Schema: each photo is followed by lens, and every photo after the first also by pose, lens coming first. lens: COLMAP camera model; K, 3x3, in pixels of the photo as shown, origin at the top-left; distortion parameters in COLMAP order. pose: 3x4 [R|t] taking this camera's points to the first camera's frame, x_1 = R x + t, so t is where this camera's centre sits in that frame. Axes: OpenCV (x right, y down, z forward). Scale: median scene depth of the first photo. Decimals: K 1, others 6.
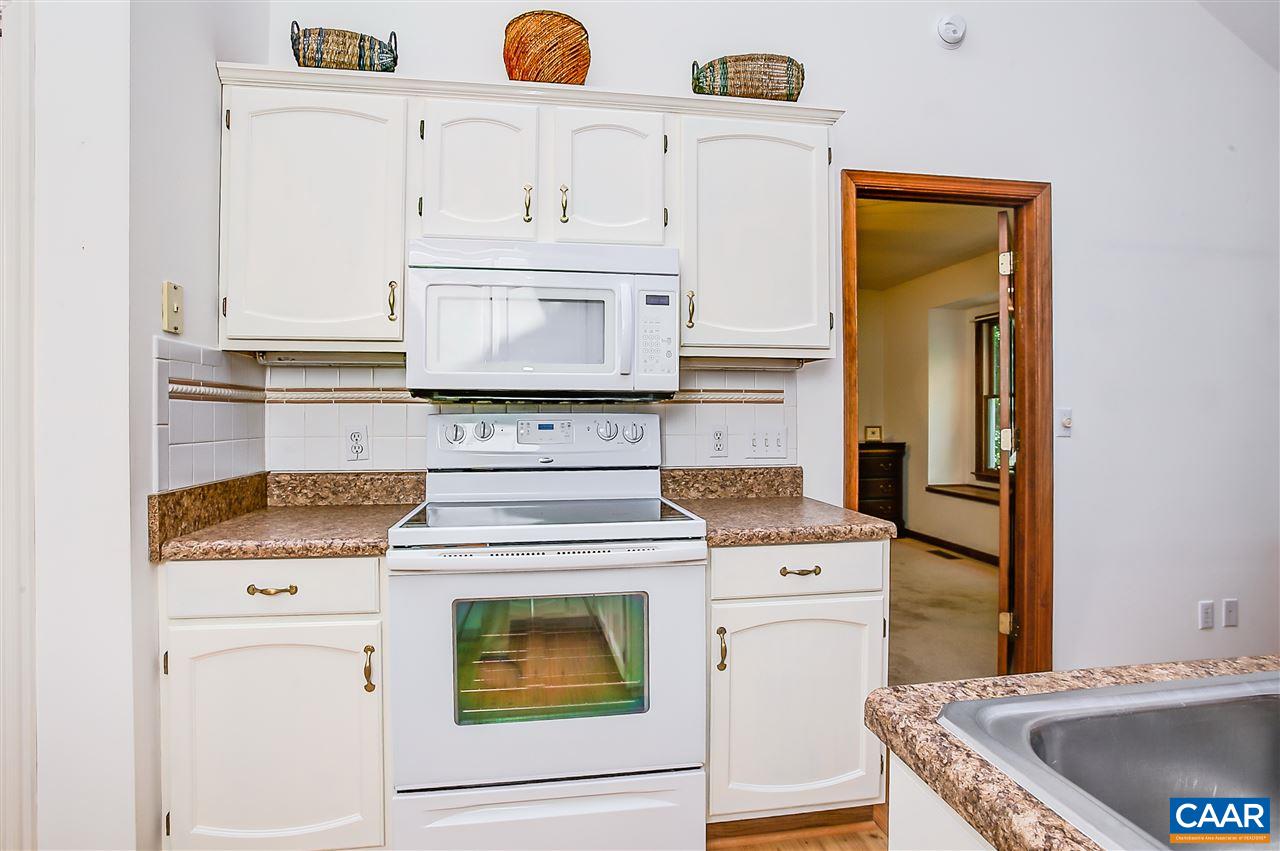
lens RADIAL K [[812.1, 0, 641.6], [0, 812.1, 385.4], [0, 0, 1]] dist [-0.037409, 0.003522]
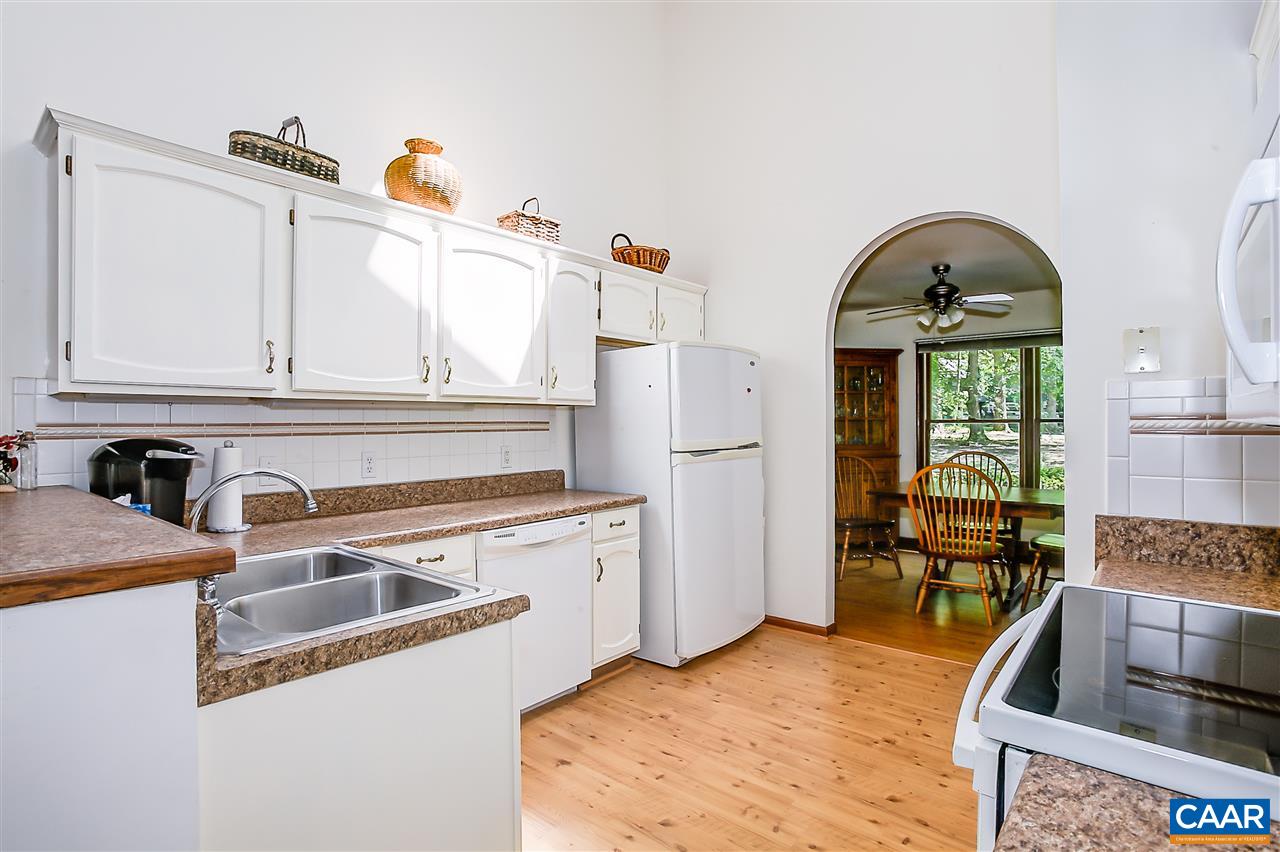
lens RADIAL K [[640.5, 0, 640.0], [0, 640.5, 426.0], [0, 0, 1]] dist [-0.000553, -0.000028]
pose [[0.767261, -0.011298, 0.641236, -0.596240], [0.006703, 0.999931, 0.009597, -0.002259], [-0.641300, -0.003065, 0.767284, -0.110403]]
